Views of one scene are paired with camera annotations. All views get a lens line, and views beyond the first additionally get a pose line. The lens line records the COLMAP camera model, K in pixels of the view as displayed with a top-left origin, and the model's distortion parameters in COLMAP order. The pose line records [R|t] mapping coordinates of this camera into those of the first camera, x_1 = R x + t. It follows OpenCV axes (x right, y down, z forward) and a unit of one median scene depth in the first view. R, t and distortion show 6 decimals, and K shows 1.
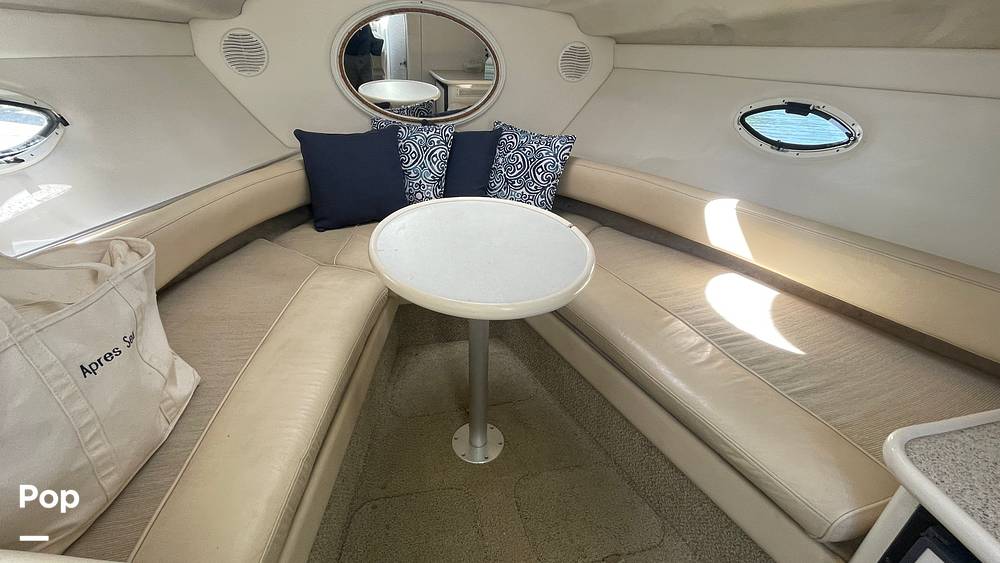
lens RADIAL K [[443.8, 0, 500.0], [0, 443.8, 281.5], [0, 0, 1]] dist [0.000007, -0.000002]
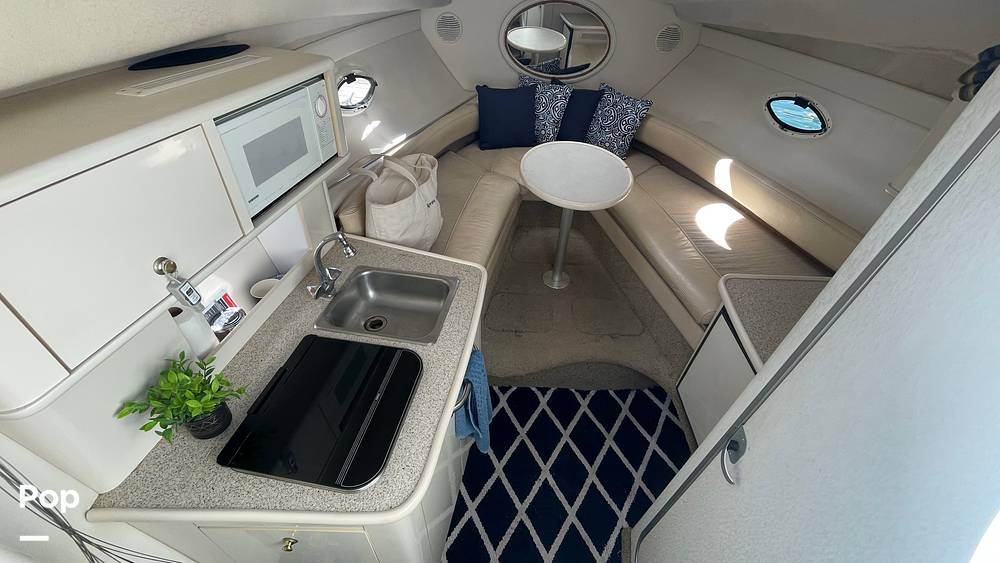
lens RADIAL K [[397.5, 0, 492.3], [0, 397.5, 285.2], [0, 0, 1]] dist [-0.001793, -0.000234]
pose [[0.963170, 0.174053, -0.204960, 0.031442], [-0.121183, 0.961418, 0.246961, 0.003736], [0.240036, -0.213028, 0.947102, -0.543664]]
